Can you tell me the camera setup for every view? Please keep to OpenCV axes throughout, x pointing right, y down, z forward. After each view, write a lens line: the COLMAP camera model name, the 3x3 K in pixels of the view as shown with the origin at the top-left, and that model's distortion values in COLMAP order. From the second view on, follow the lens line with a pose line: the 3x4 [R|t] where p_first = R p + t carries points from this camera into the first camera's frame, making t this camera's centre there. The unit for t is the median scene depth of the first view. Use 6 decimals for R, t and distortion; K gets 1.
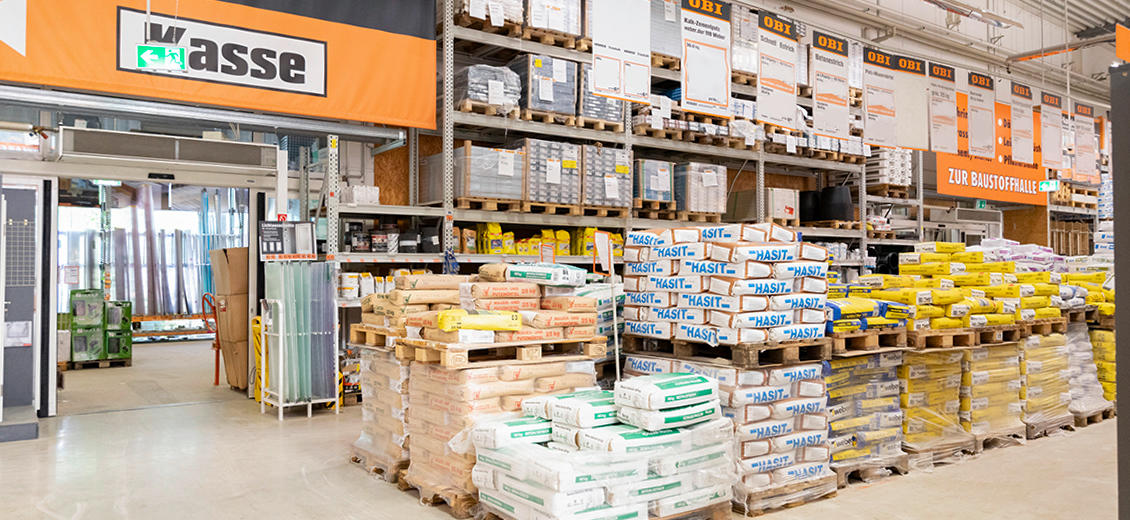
lens RADIAL K [[791.7, 0, 563.0], [0, 791.7, 261.2], [0, 0, 1]] dist [-0.005694, -0.002518]
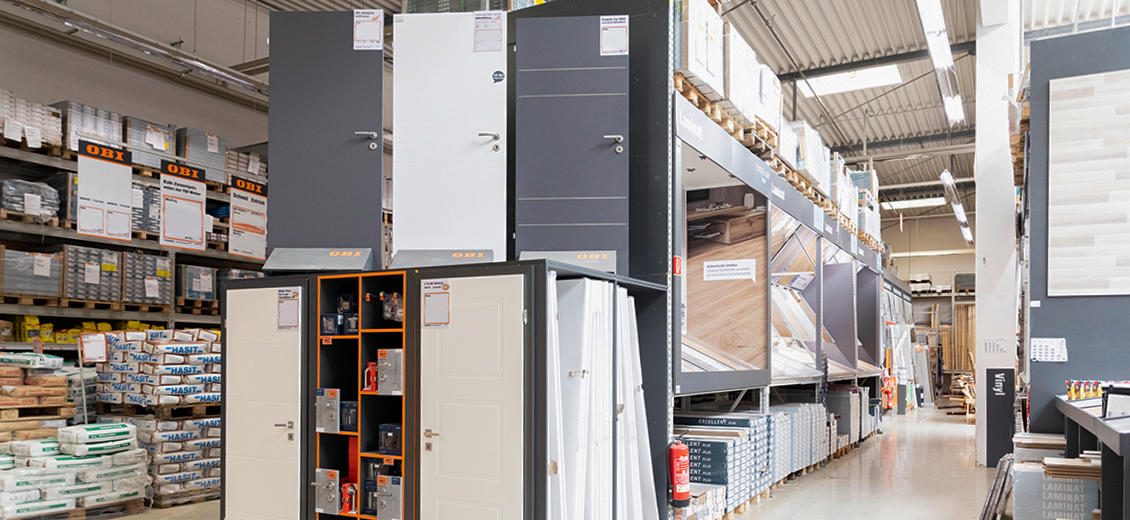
lens RADIAL K [[791.7, 0, 578.0], [0, 791.7, 360.7], [0, 0, 1]] dist [-0.005694, -0.002518]
pose [[0.905616, 0.005350, 0.424065, 0.221986], [-0.013253, 0.999789, 0.015689, -0.015696], [-0.423891, -0.019829, 0.905496, -0.585861]]
